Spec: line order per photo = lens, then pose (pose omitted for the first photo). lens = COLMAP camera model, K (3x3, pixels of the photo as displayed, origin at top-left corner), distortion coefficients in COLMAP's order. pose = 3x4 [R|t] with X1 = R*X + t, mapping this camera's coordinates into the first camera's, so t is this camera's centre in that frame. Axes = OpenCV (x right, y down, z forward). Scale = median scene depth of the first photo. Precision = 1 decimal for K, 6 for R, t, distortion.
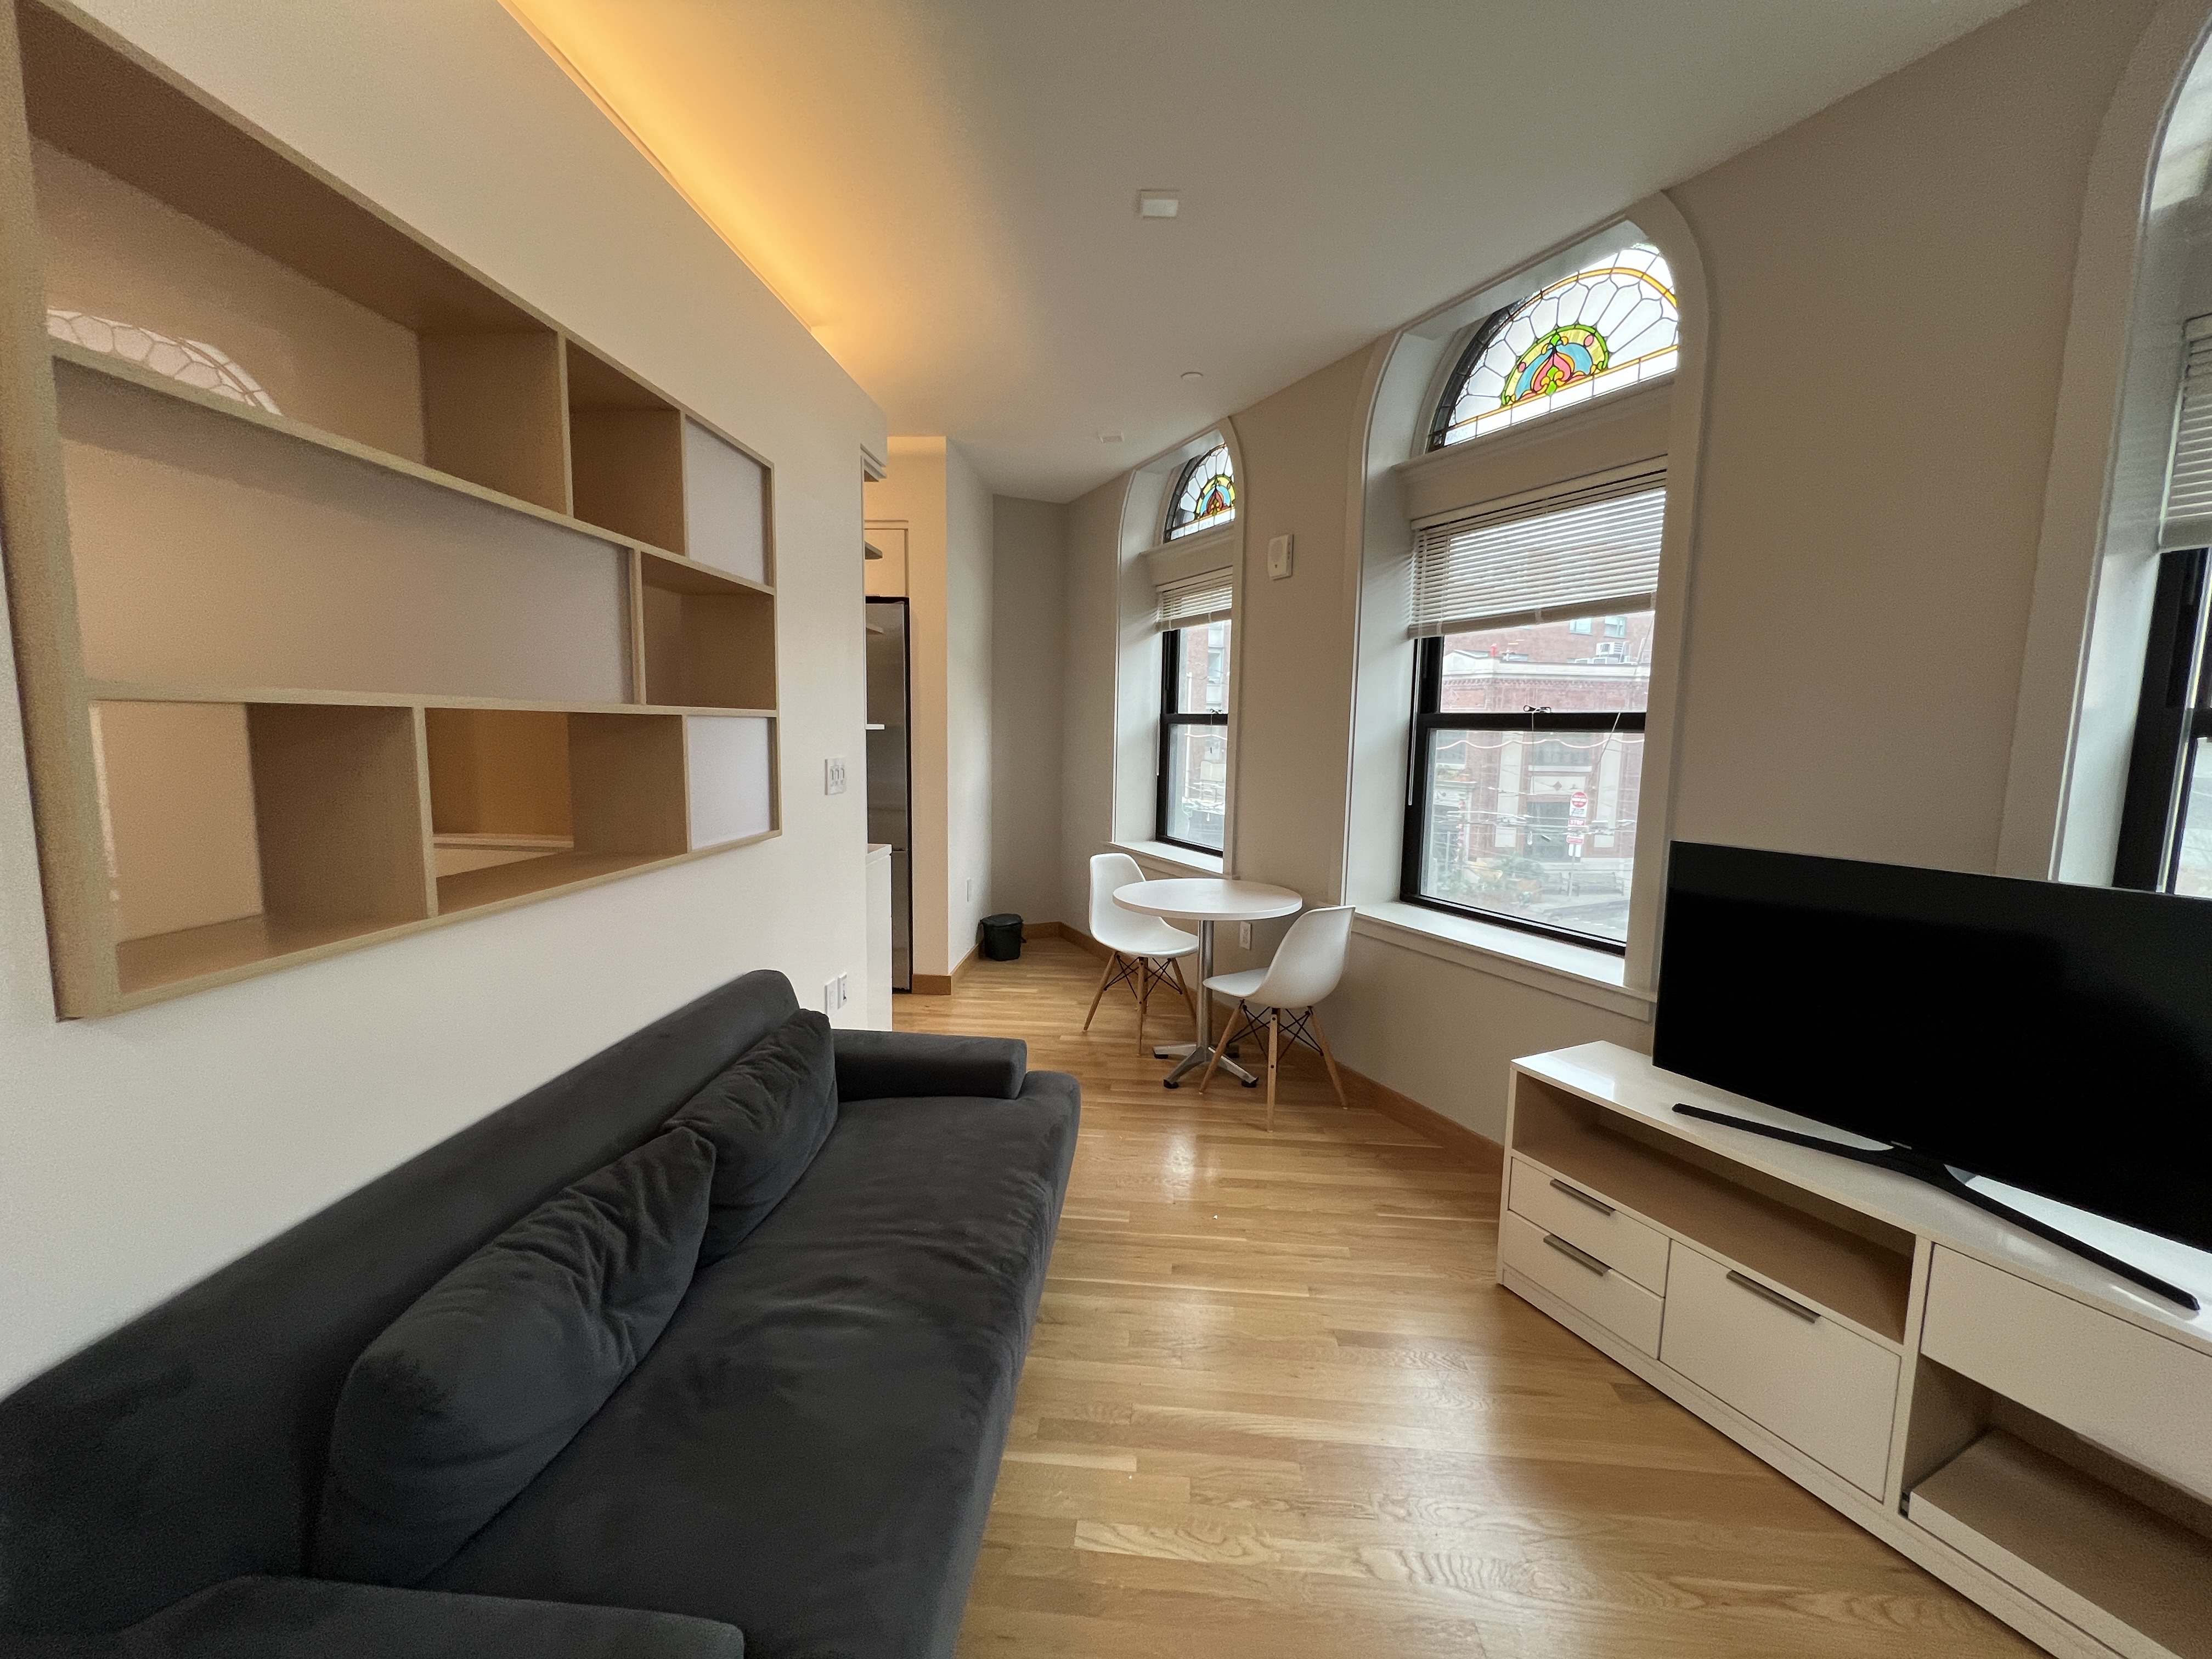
lens RADIAL K [[888.7, 0, 1106.1], [0, 888.7, 825.9], [0, 0, 1]] dist [-0.003454, -0.000013]
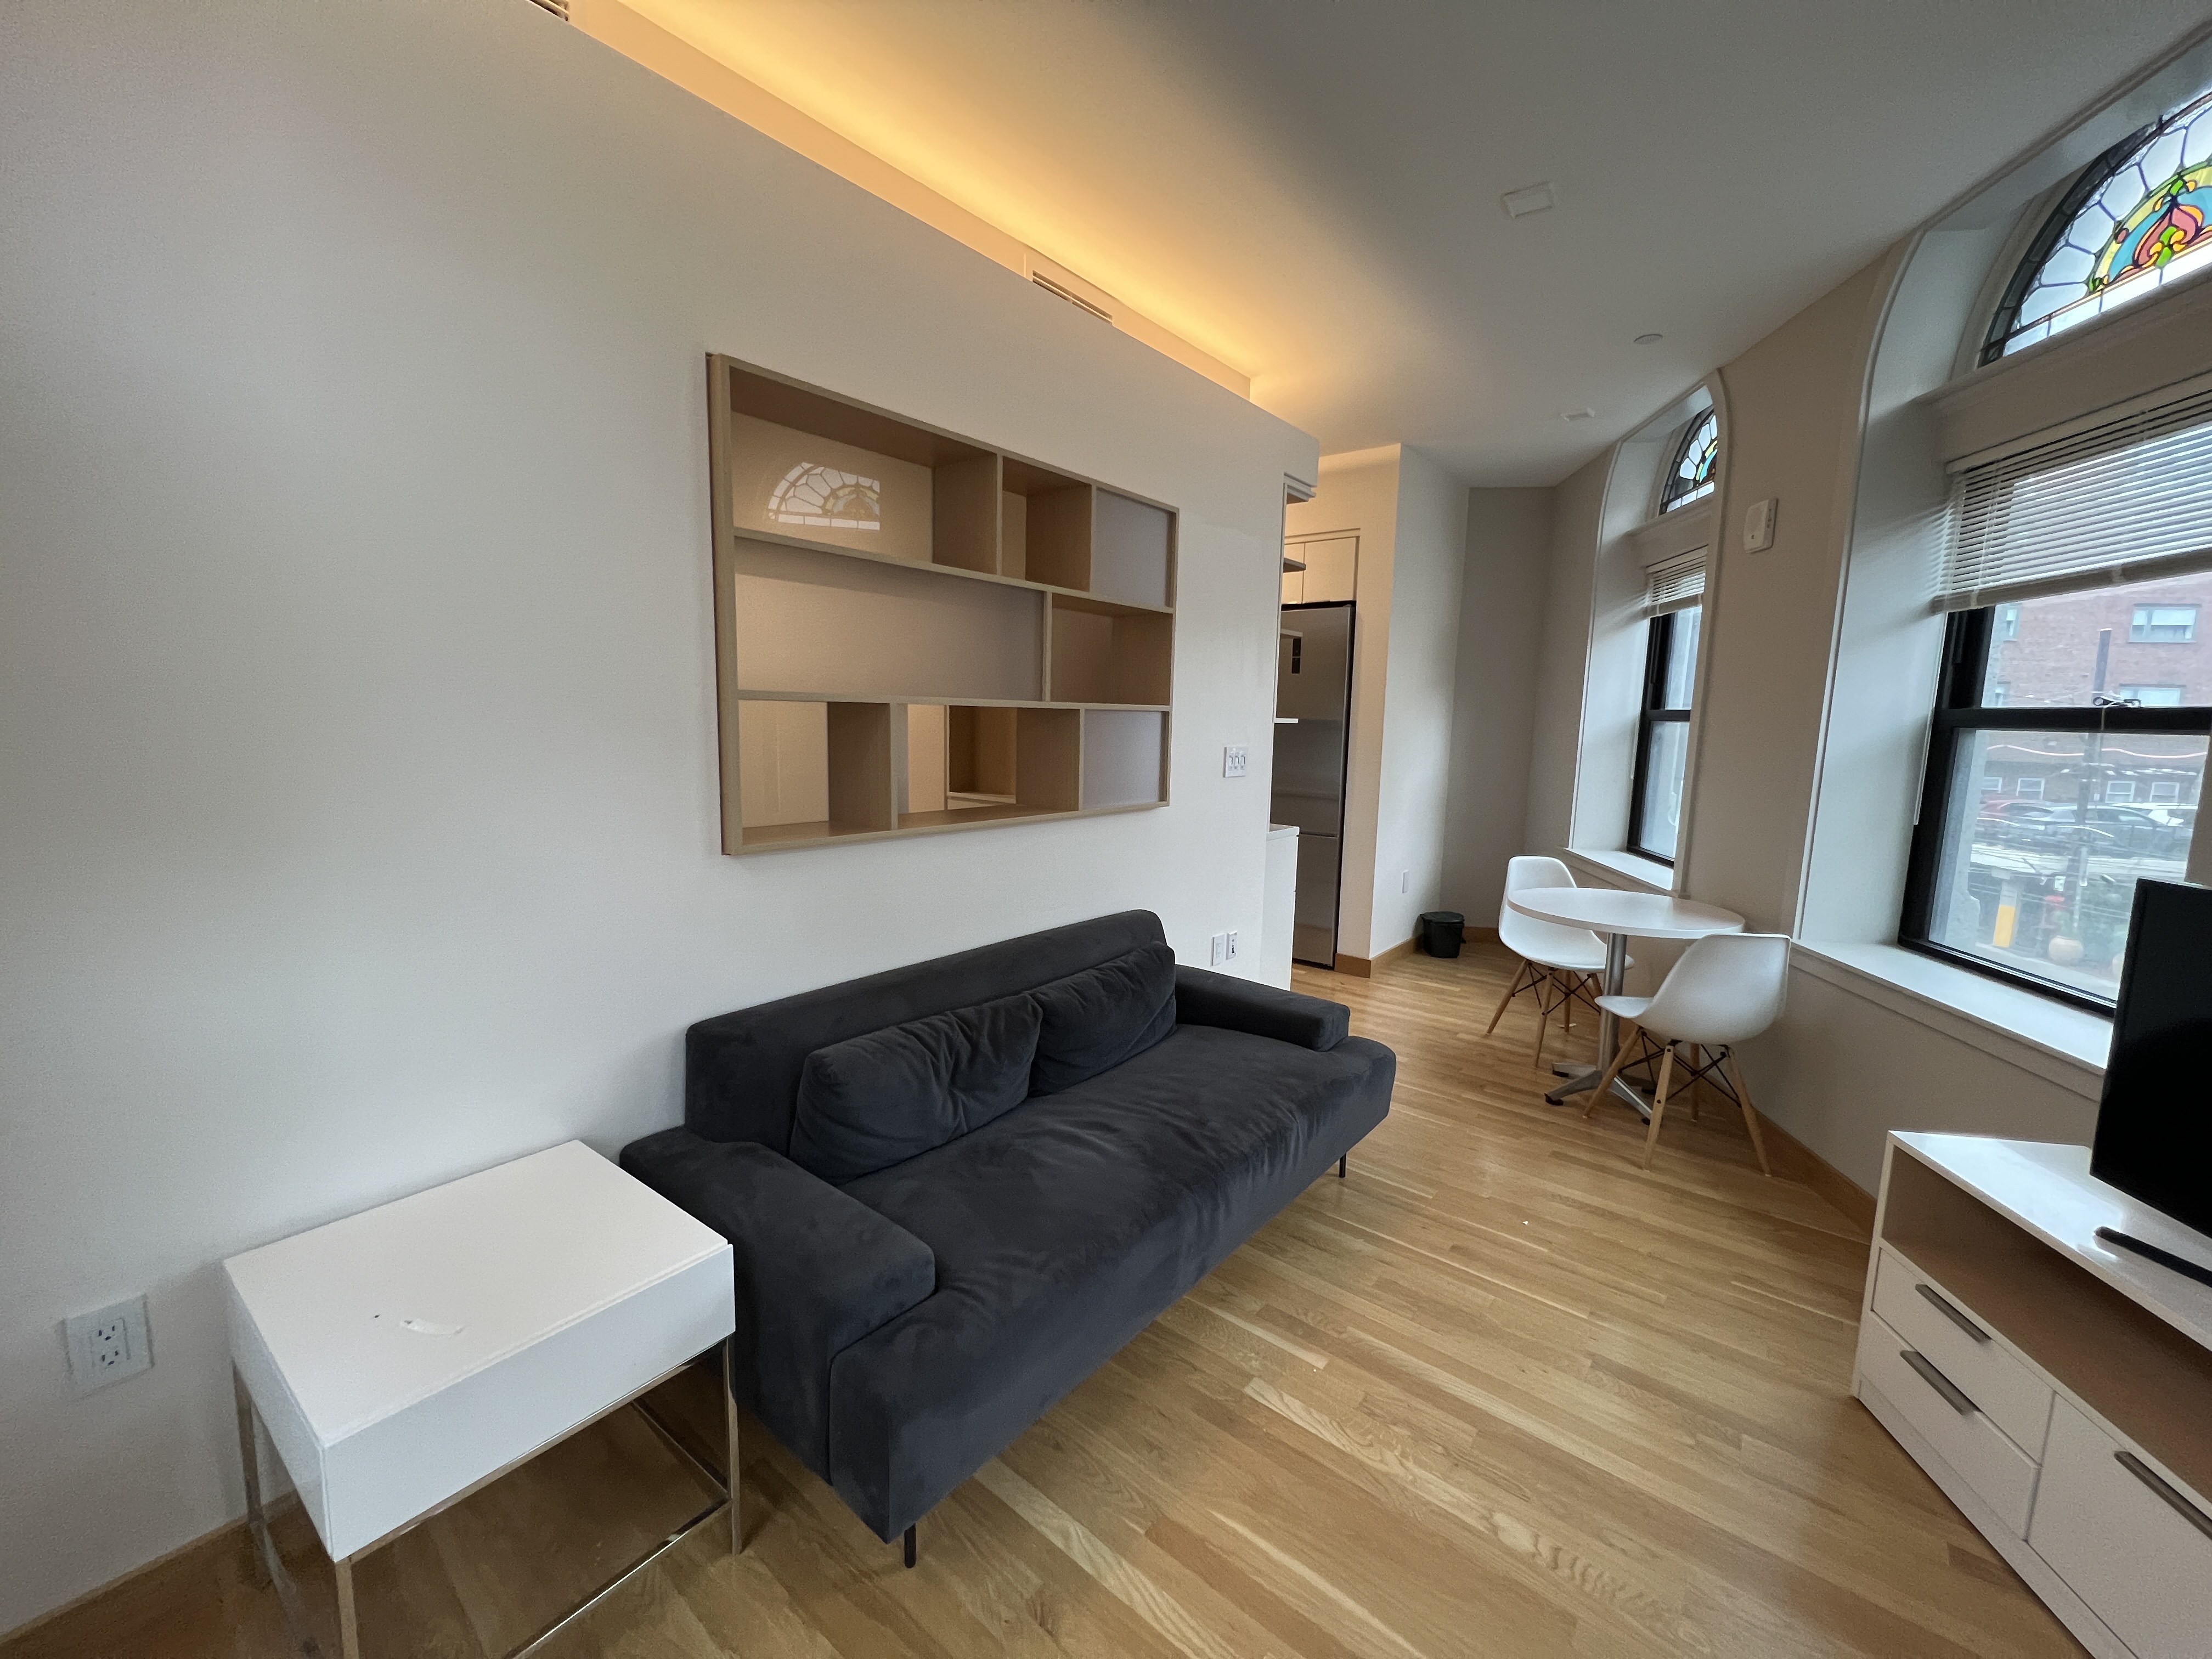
lens RADIAL K [[880.9, 0, 1101.8], [0, 880.9, 825.2], [0, 0, 1]] dist [-0.002468, -0.000206]
pose [[0.823344, 0.073679, -0.562740, 0.210743], [-0.071798, 0.997093, 0.025500, 0.010371], [0.562983, 0.019409, 0.826240, -0.061321]]
